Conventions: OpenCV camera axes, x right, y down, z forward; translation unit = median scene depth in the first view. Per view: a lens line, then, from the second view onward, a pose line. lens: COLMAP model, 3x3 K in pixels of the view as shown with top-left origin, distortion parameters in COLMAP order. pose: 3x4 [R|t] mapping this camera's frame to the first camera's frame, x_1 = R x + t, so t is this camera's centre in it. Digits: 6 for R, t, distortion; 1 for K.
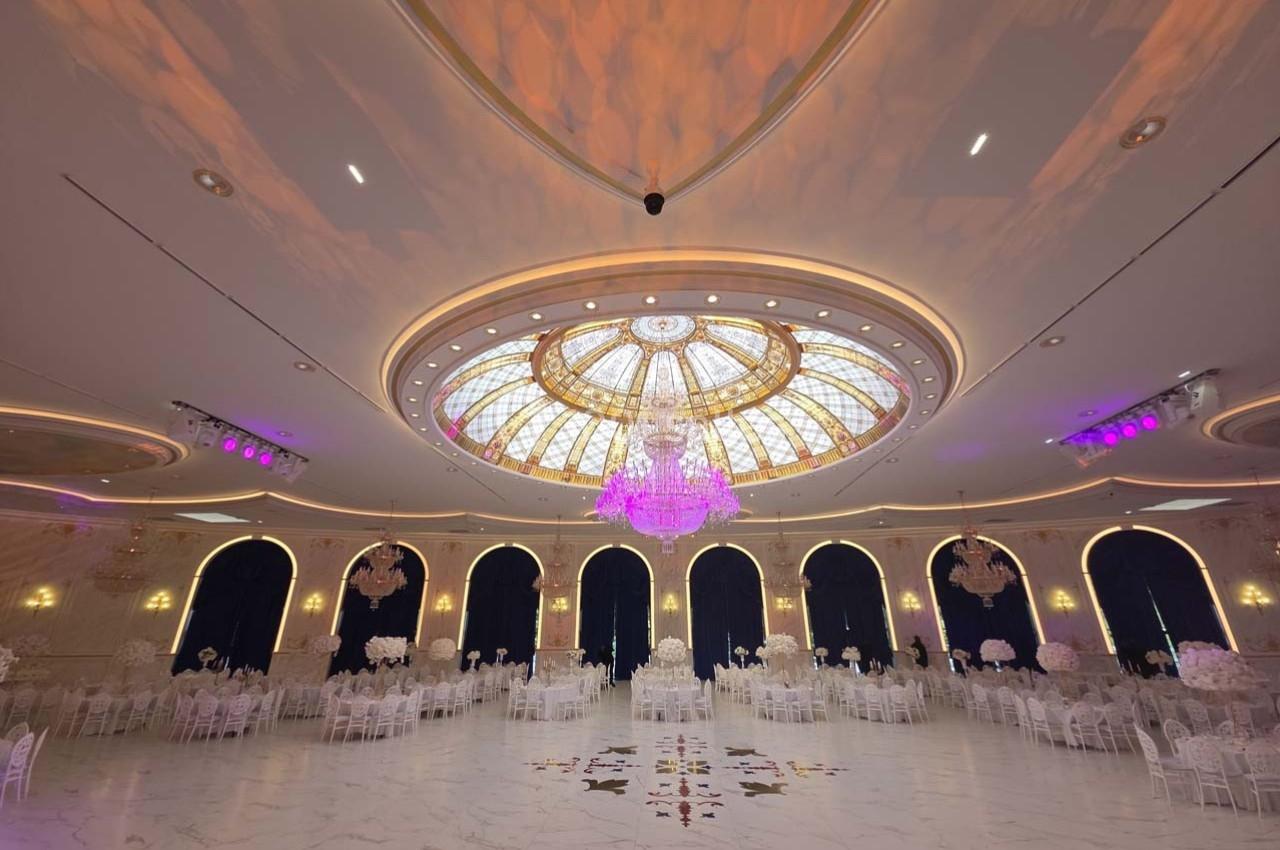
lens RADIAL K [[531.6, 0, 643.3], [0, 531.6, 424.9], [0, 0, 1]] dist [-0.002900, -0.001659]
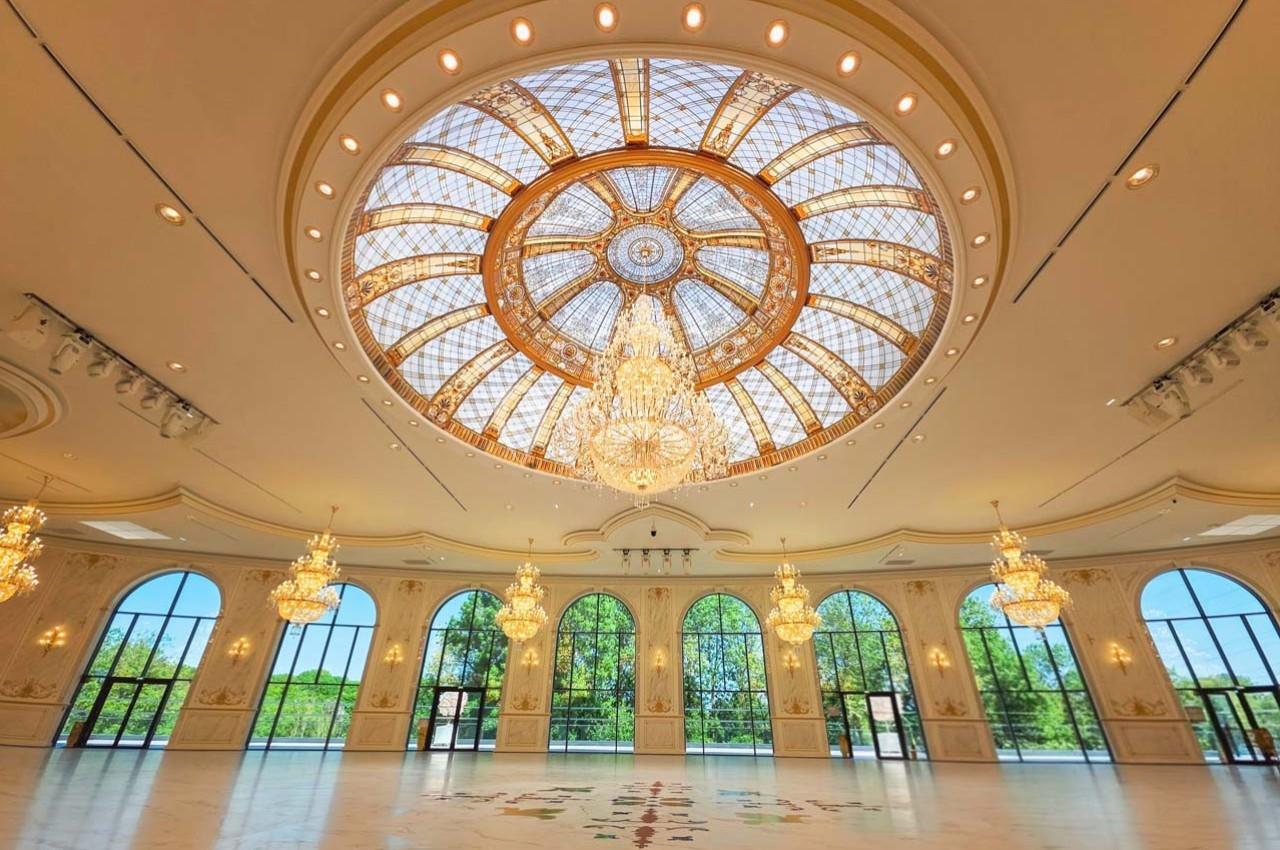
lens RADIAL K [[531.6, 0, 648.0], [0, 531.6, 434.3], [0, 0, 1]] dist [-0.002900, -0.001659]
pose [[0.999723, 0.022541, 0.006729, 0.038586], [-0.021286, 0.988582, -0.149171, 0.207550], [-0.010015, 0.148986, 0.988789, 0.189298]]
